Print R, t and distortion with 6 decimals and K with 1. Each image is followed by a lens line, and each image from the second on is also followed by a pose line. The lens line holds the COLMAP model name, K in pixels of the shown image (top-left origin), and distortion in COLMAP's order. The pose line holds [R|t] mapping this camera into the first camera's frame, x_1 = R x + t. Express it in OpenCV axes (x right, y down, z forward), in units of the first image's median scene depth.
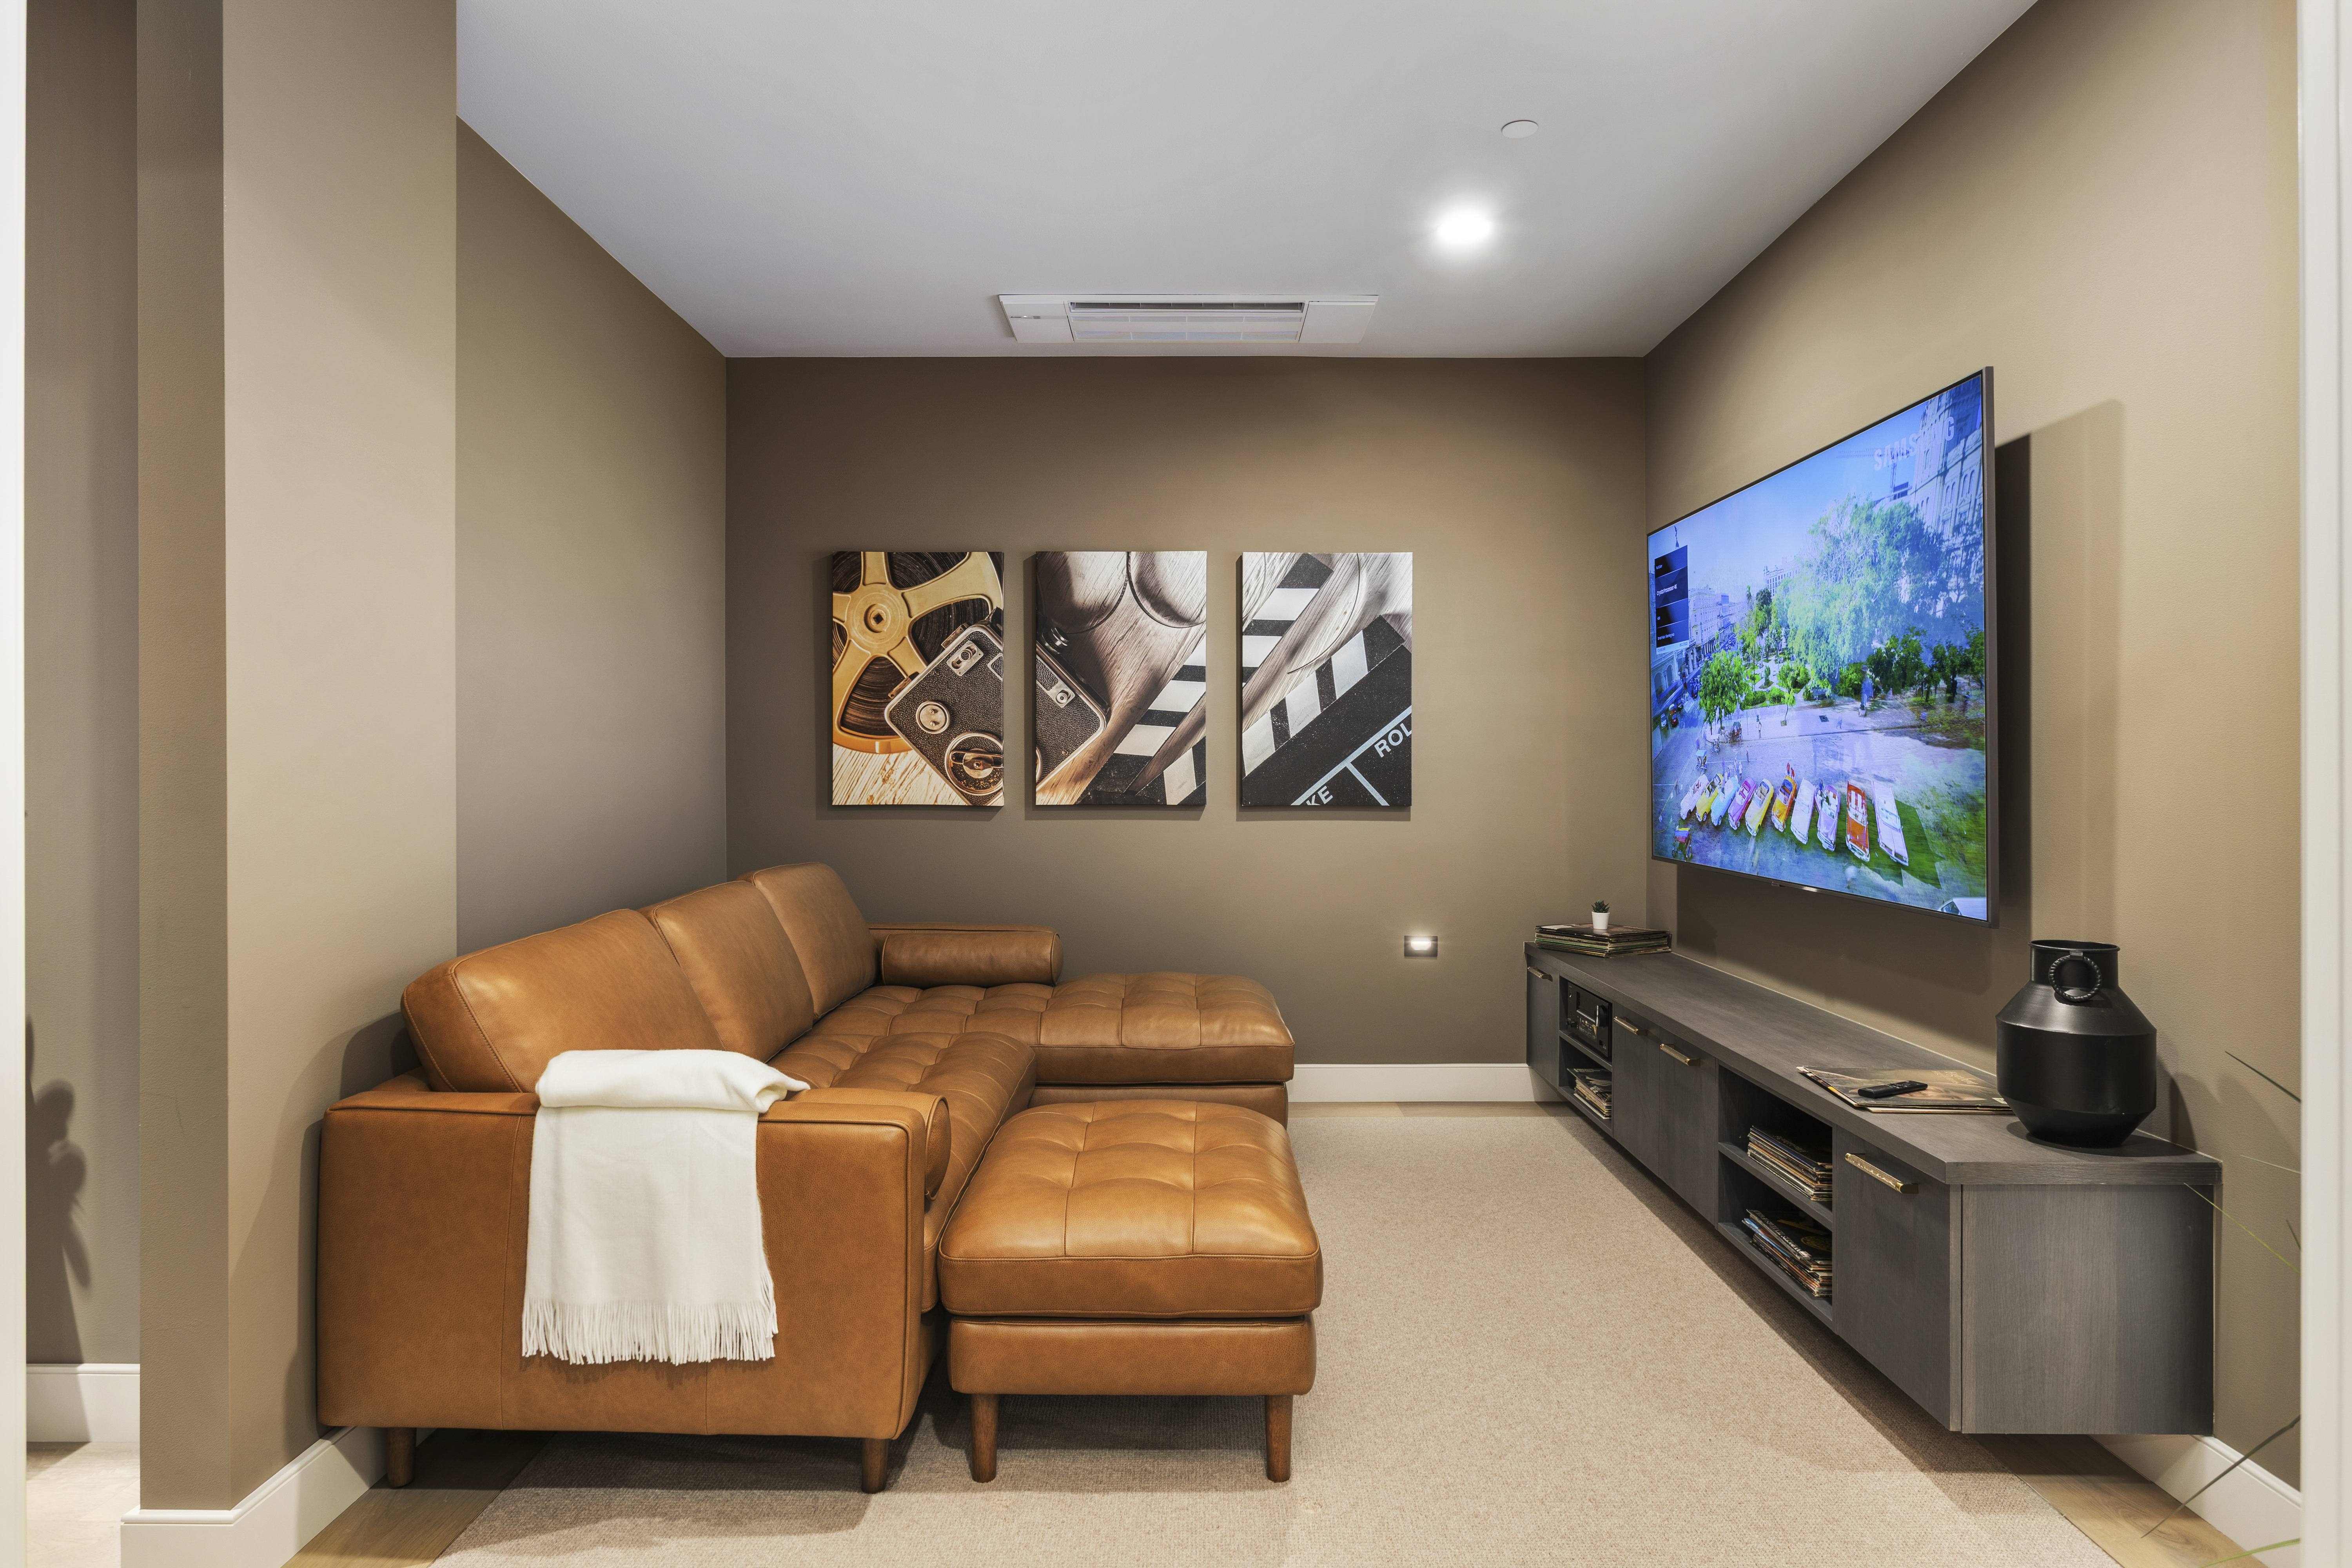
lens RADIAL K [[1394.8, 0, 1172.4], [0, 1394.8, 779.8], [0, 0, 1]] dist [-0.008256, -0.000137]
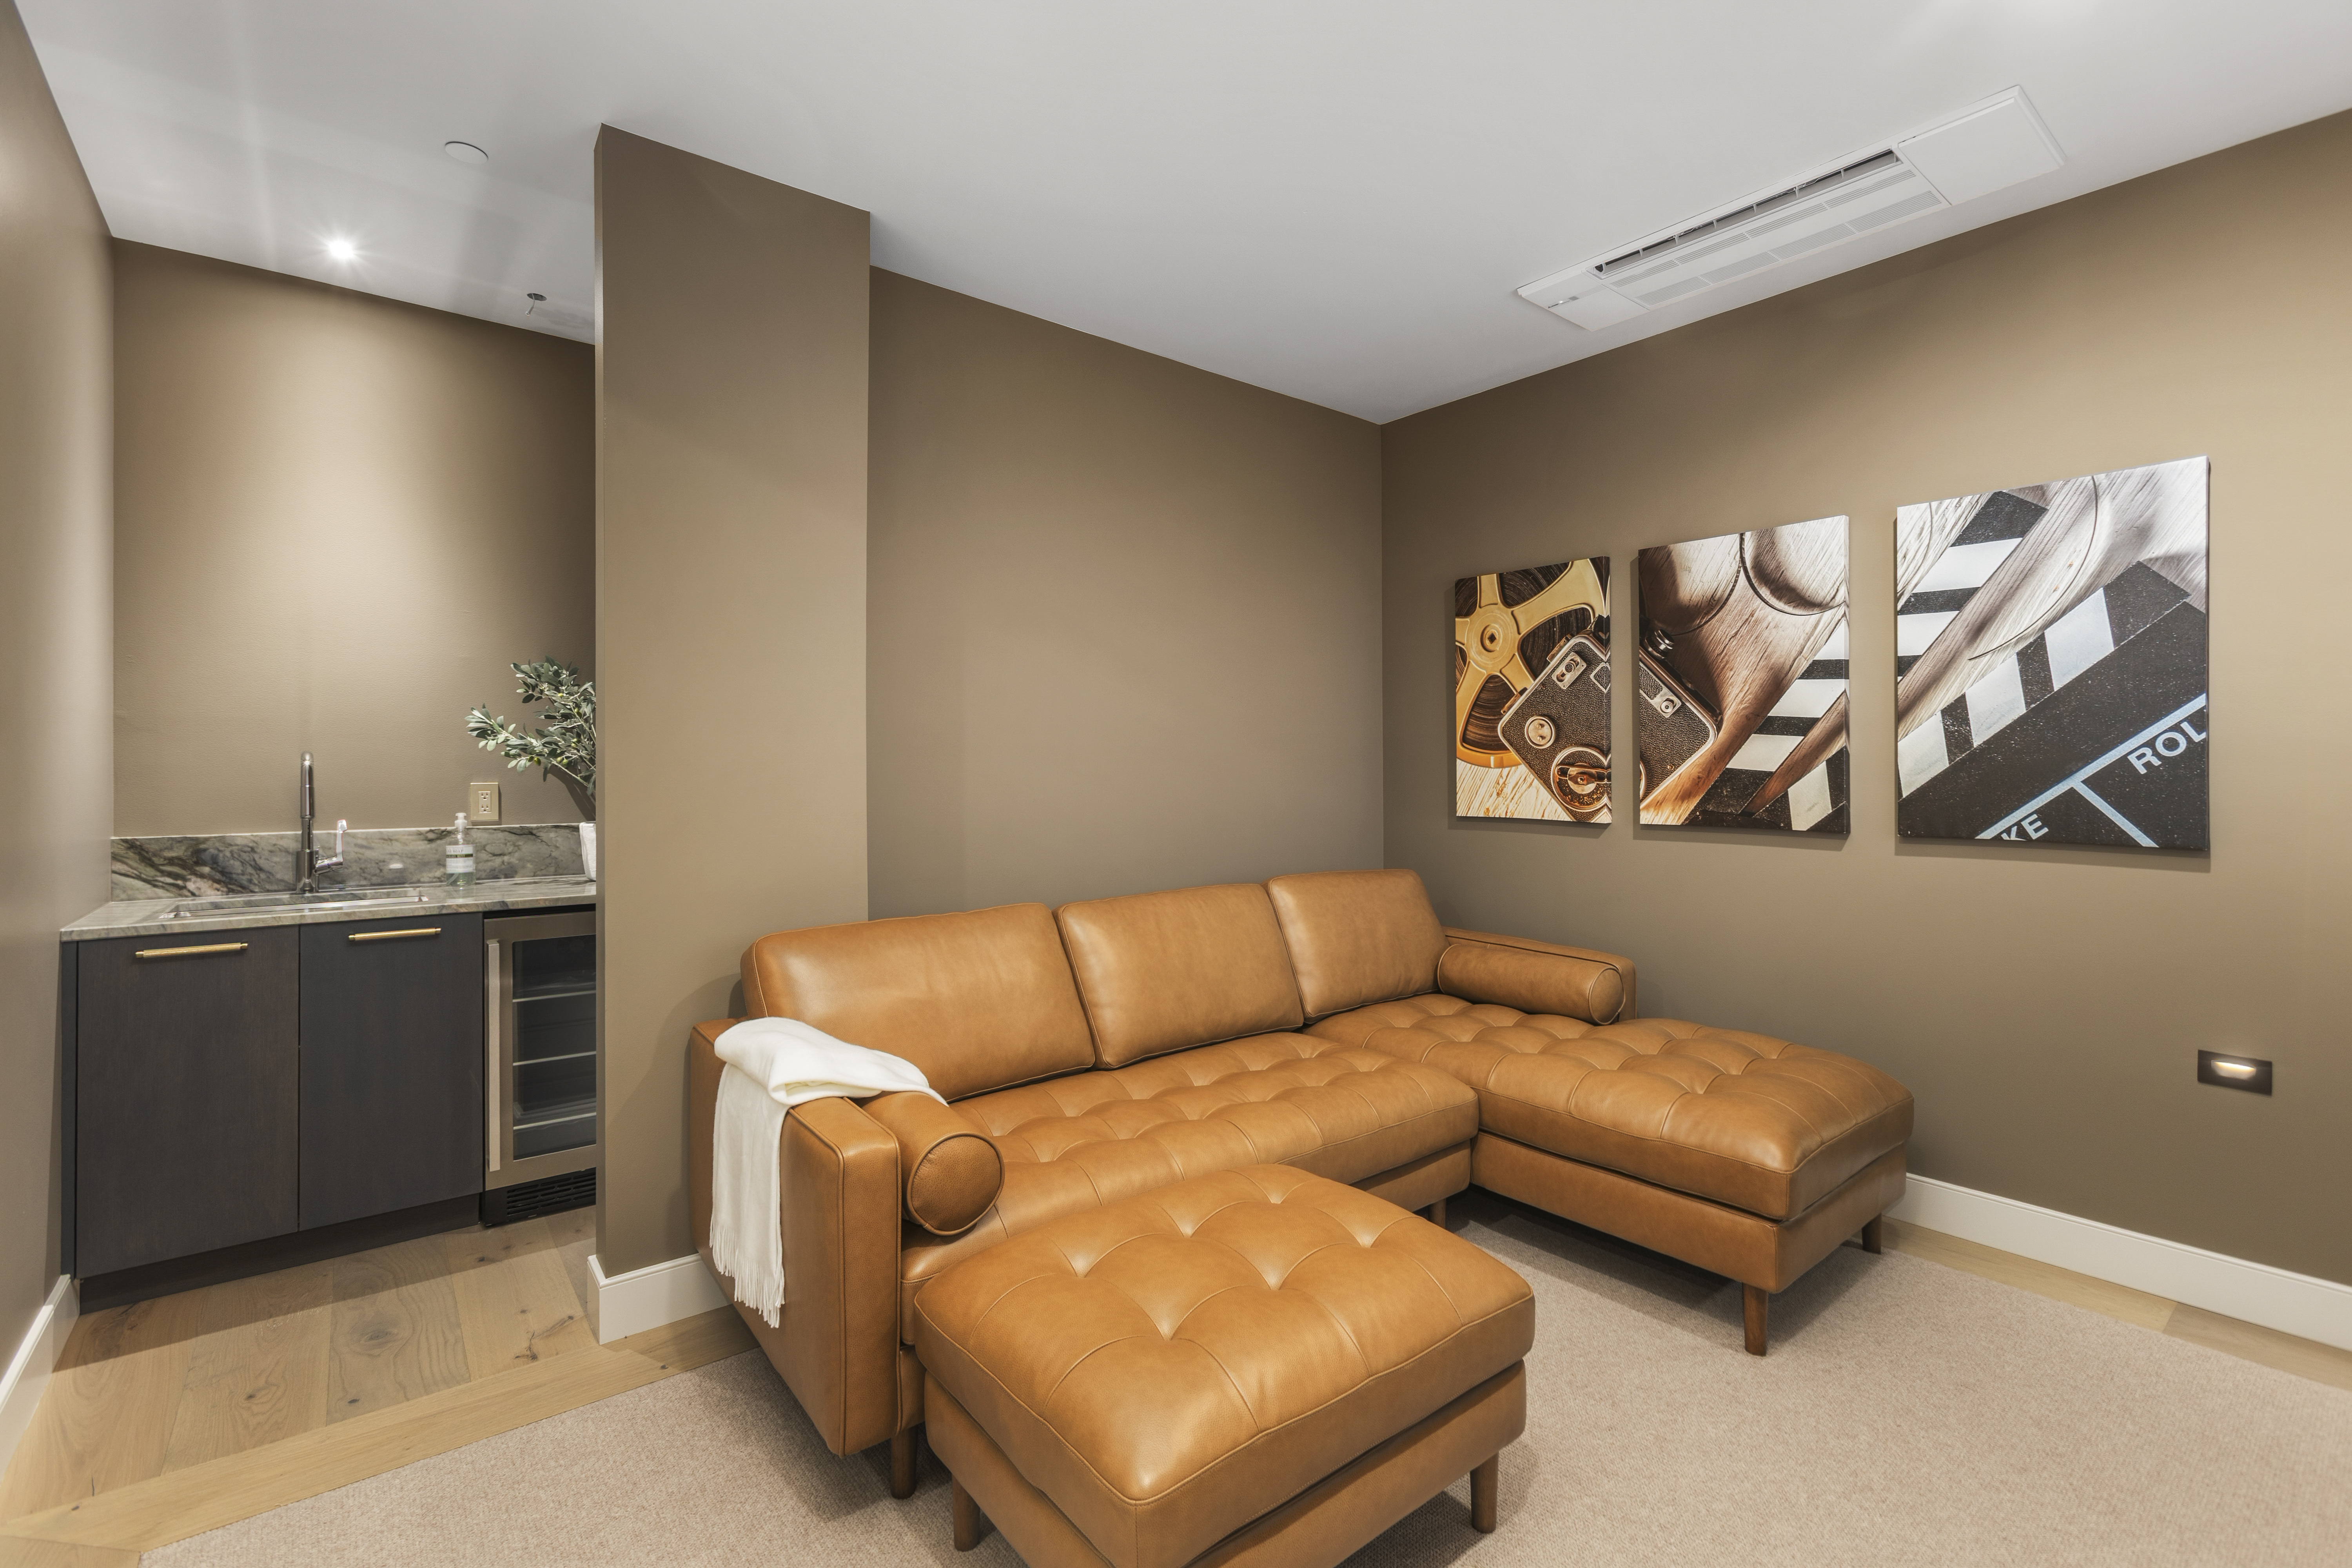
lens RADIAL K [[1061.5, 0, 1178.2], [0, 1061.5, 772.5], [0, 0, 1]] dist [0.014794, 0.000713]
pose [[0.635200, 0.003078, -0.772342, 0.253732], [-0.003535, 0.999993, 0.001079, -0.015713], [0.772340, 0.002045, 0.635207, 0.315035]]
